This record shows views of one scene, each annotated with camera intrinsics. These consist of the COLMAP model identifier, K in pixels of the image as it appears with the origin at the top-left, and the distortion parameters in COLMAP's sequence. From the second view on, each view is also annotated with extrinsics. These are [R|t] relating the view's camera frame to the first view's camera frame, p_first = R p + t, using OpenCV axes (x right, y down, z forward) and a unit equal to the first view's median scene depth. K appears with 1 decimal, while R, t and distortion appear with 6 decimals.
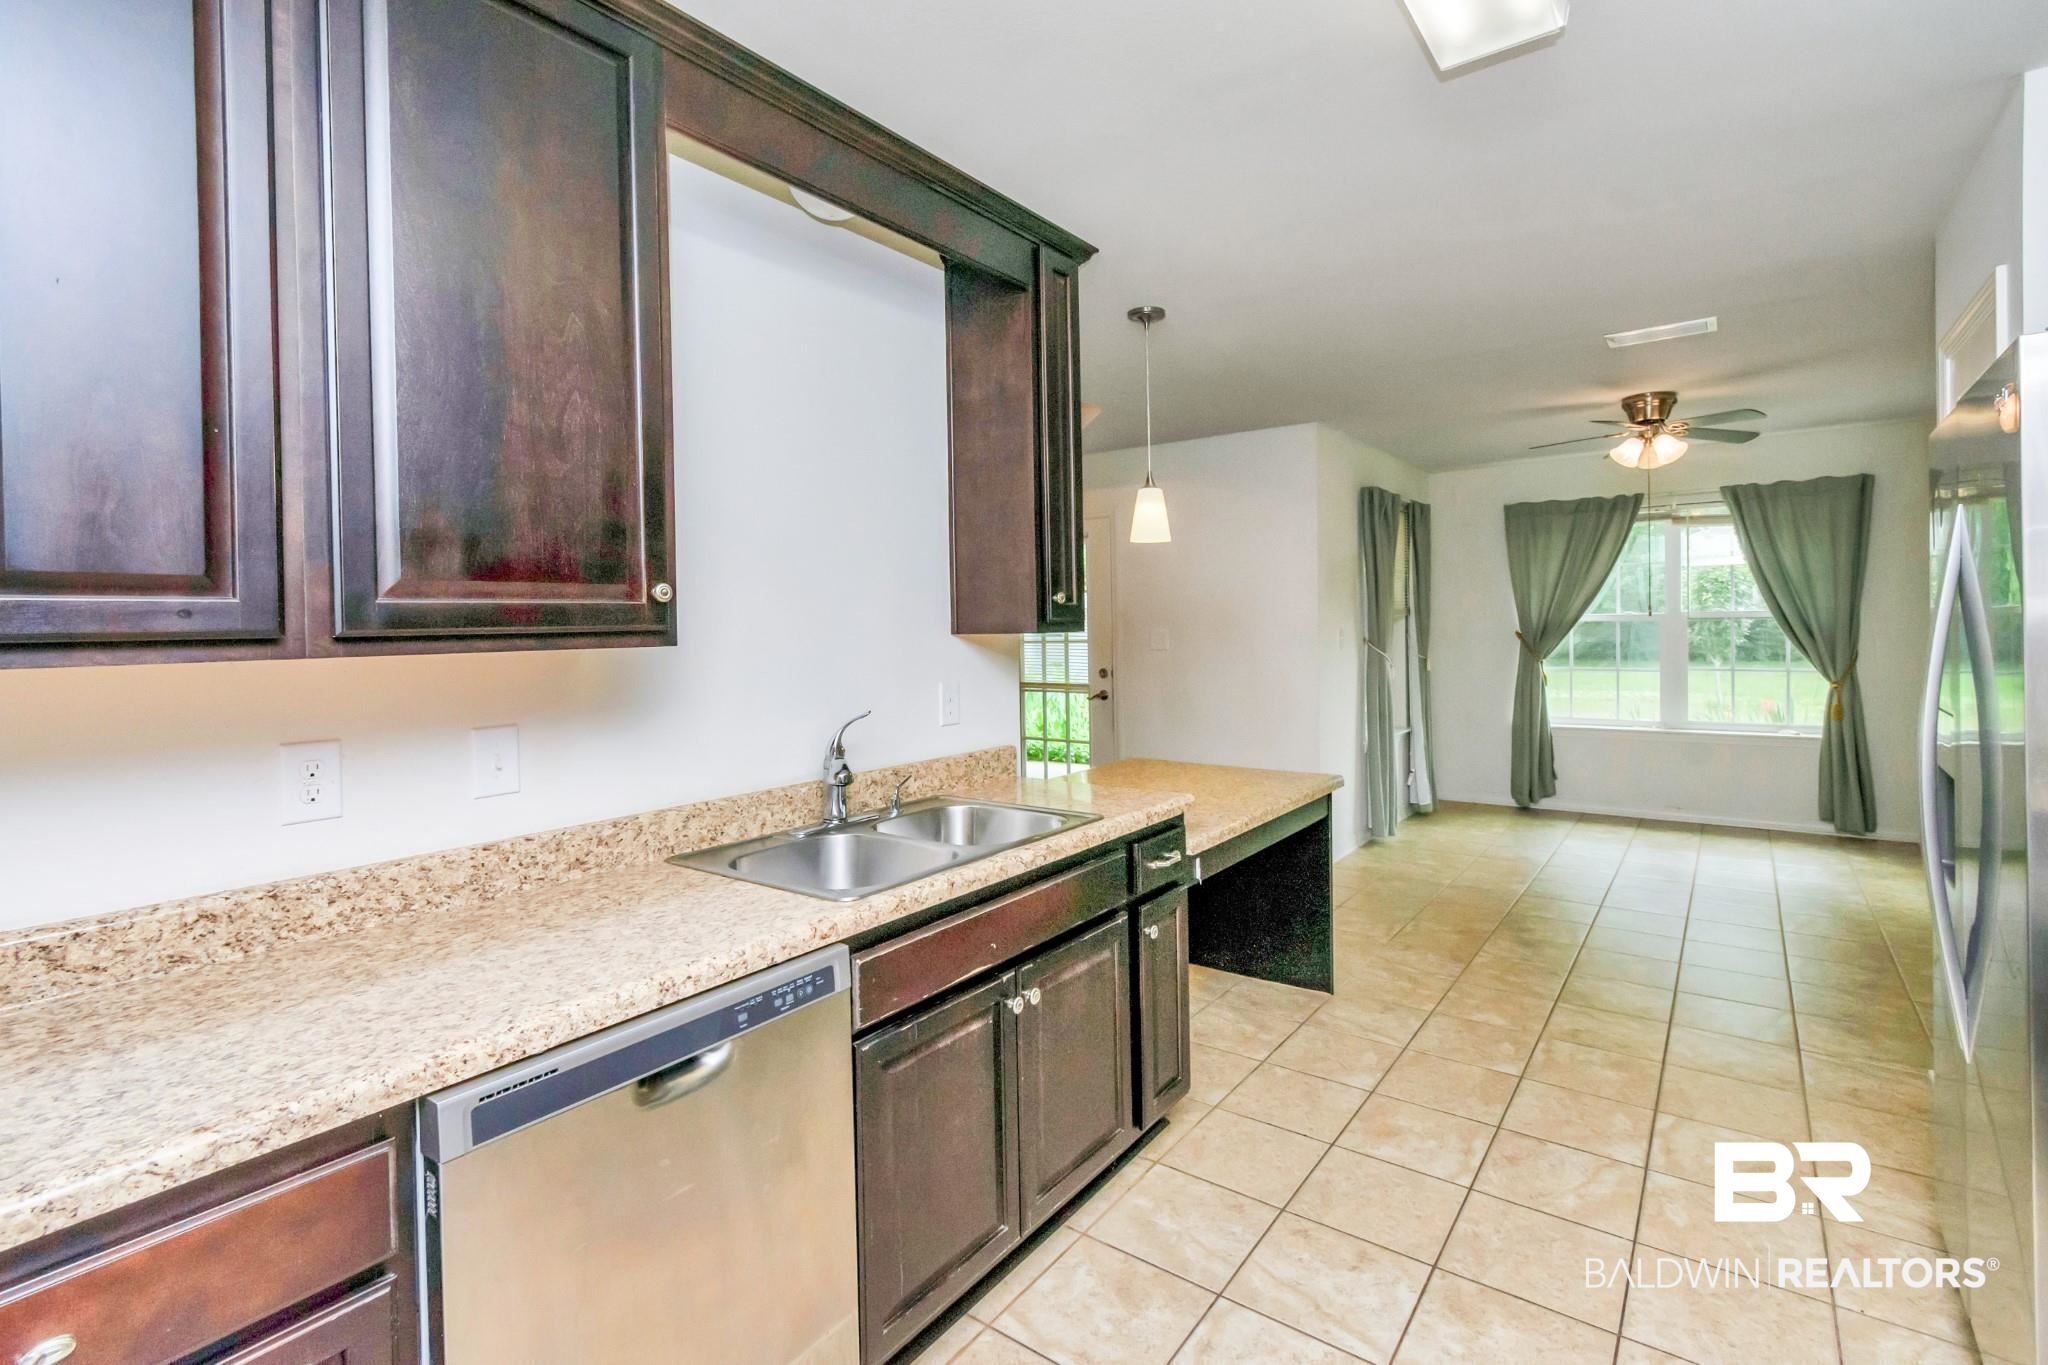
lens RADIAL K [[945.5, 0, 1032.7], [0, 945.5, 632.9], [0, 0, 1]] dist [-0.001002, 0.000318]
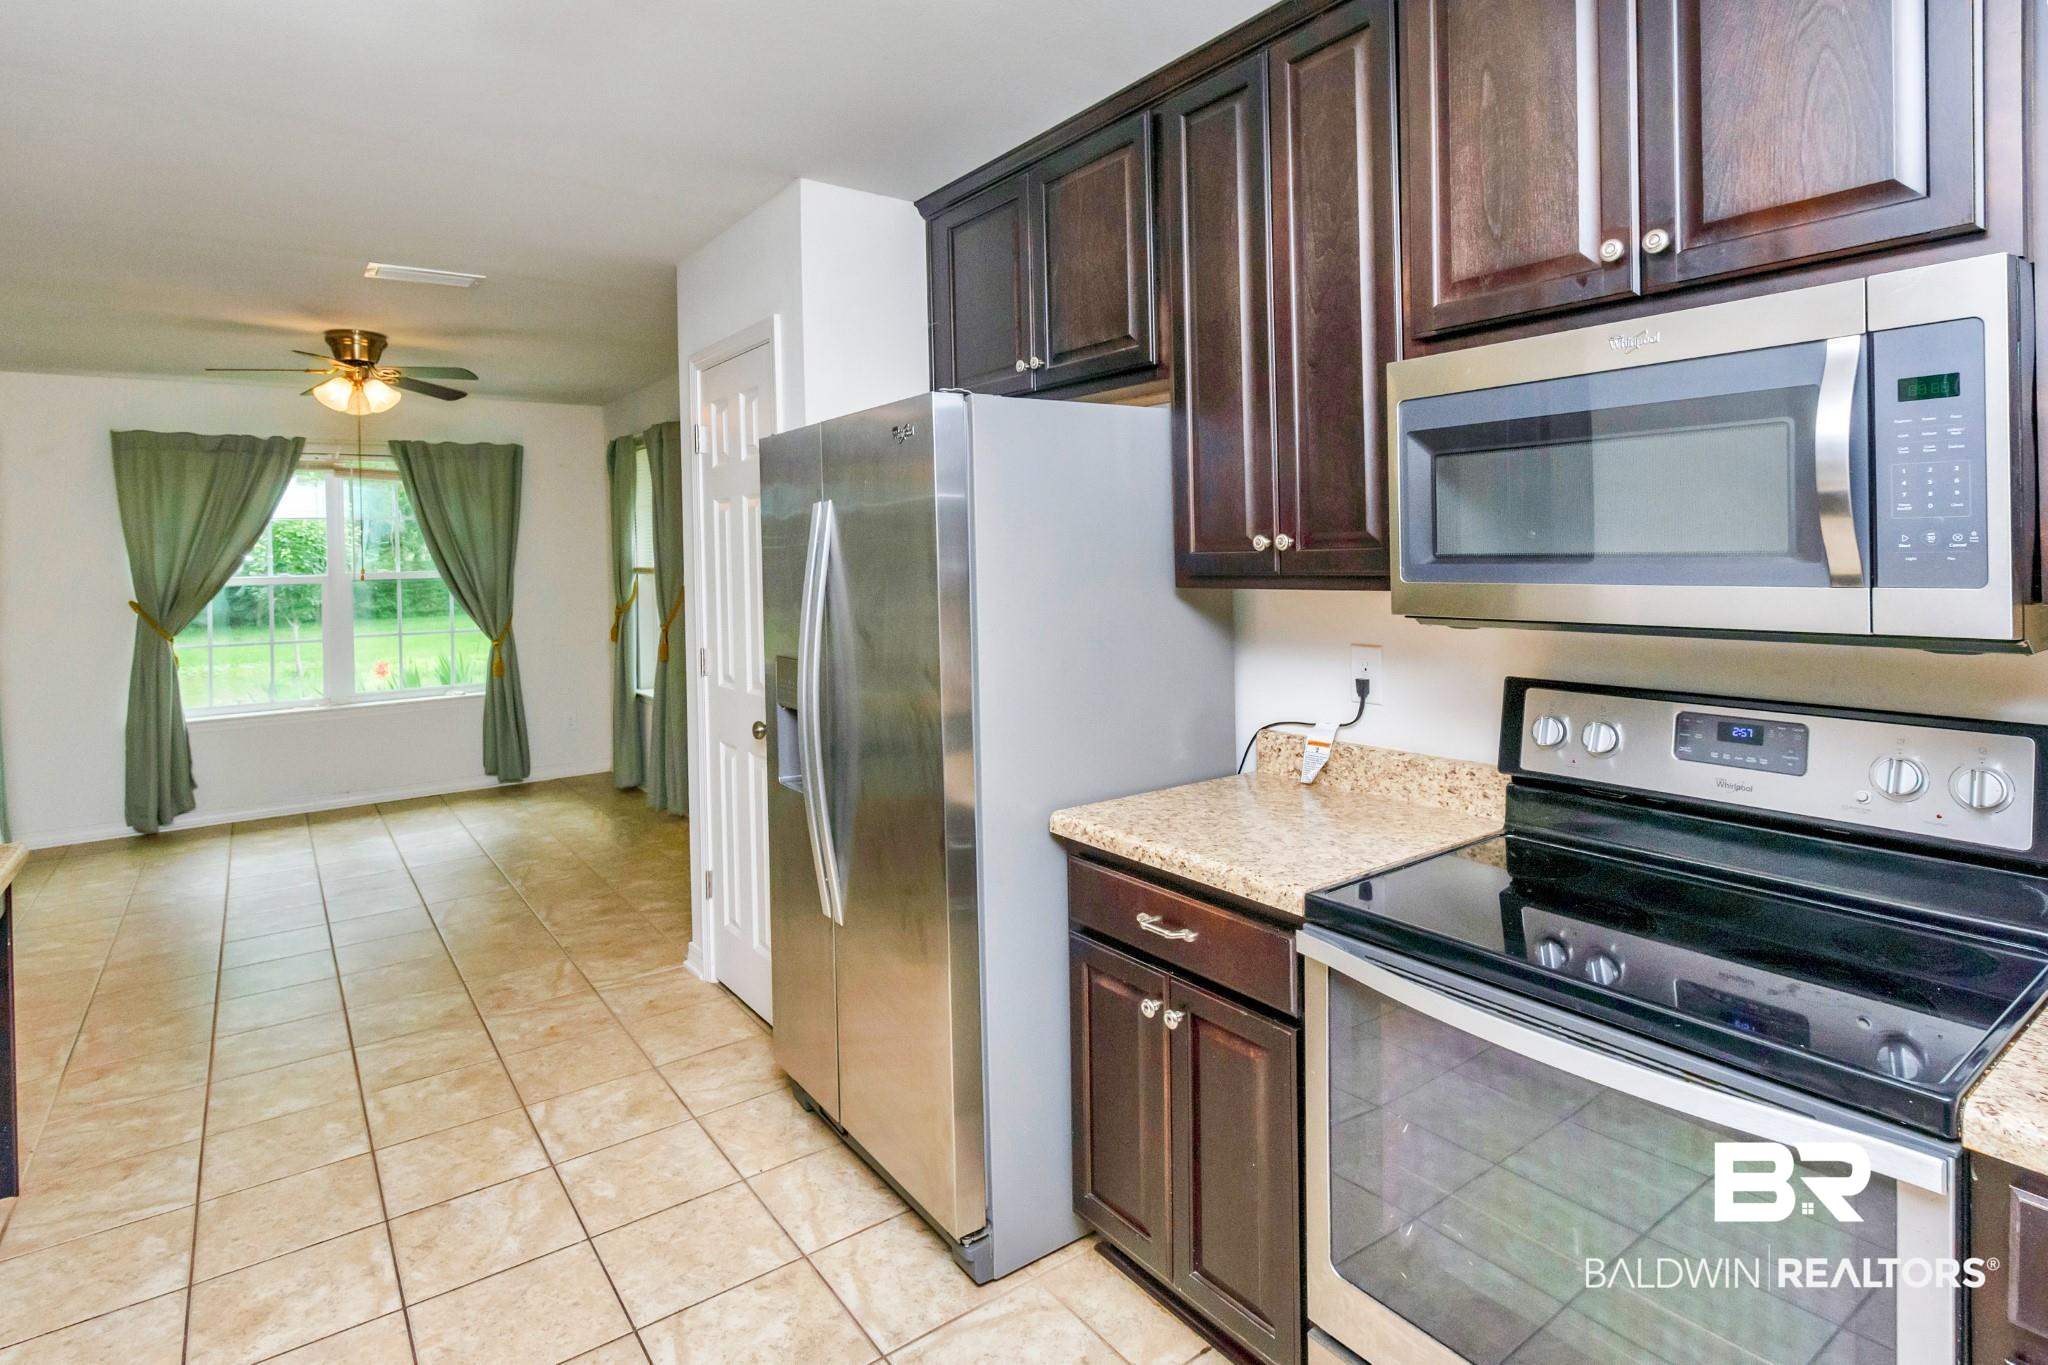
lens RADIAL K [[1054.1, 0, 1040.7], [0, 1054.1, 564.4], [0, 0, 1]] dist [-0.001135, -0.001261]
pose [[0.290136, -0.001315, 0.956984, -0.090580], [0.025107, 0.999665, -0.006239, -0.008800], [-0.956656, 0.025837, 0.290072, 0.081332]]
